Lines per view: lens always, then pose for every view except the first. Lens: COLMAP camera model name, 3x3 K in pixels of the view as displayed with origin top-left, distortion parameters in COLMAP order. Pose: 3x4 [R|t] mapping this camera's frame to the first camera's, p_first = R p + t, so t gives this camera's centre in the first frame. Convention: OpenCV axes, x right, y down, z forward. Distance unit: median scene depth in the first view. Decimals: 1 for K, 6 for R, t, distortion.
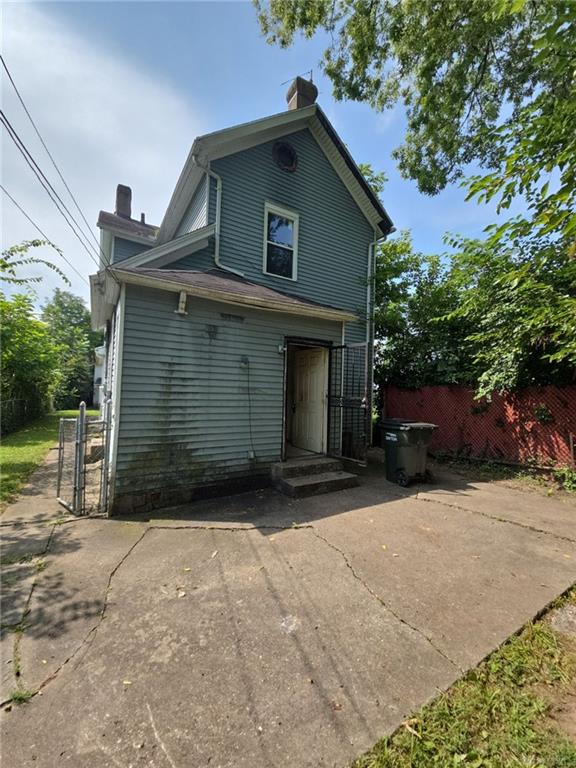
lens RADIAL K [[311.3, 0, 286.9], [0, 311.3, 384.0], [0, 0, 1]] dist [-0.000607, -0.000066]
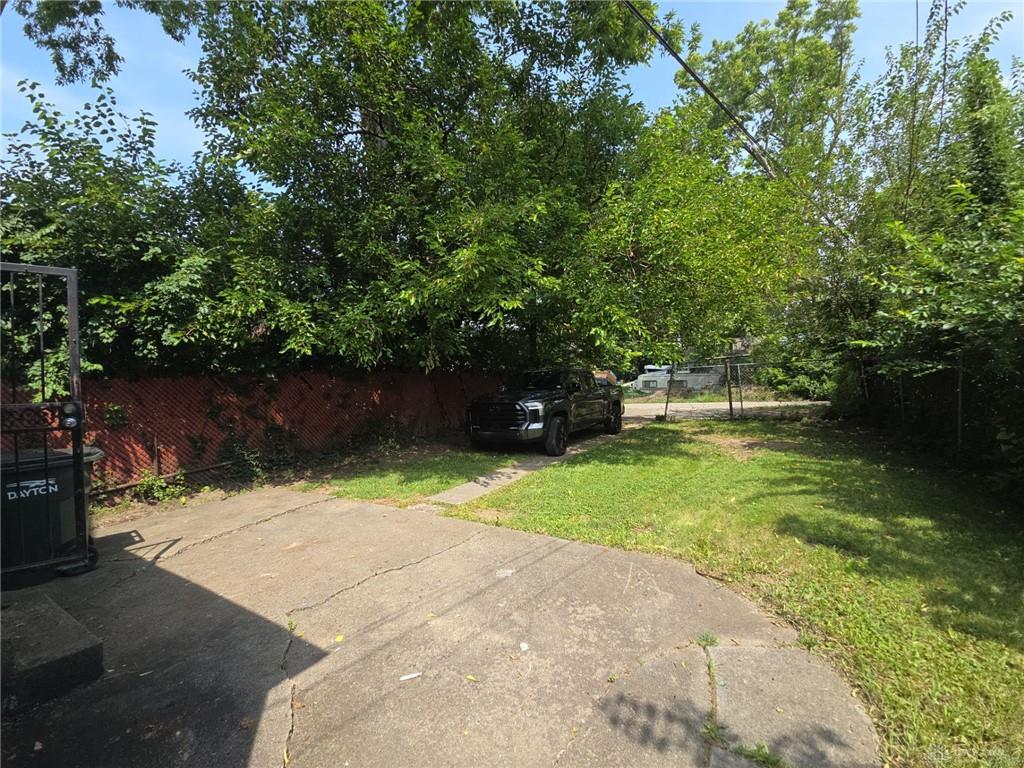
lens RADIAL K [[415.1, 0, 510.8], [0, 415.1, 386.1], [0, 0, 1]] dist [-0.000607, -0.000066]
pose [[-0.466378, 0.001308, 0.884584, -1.389128], [0.004781, 0.999988, 0.001042, 0.064898], [-0.884572, 0.004715, -0.466379, 1.720456]]
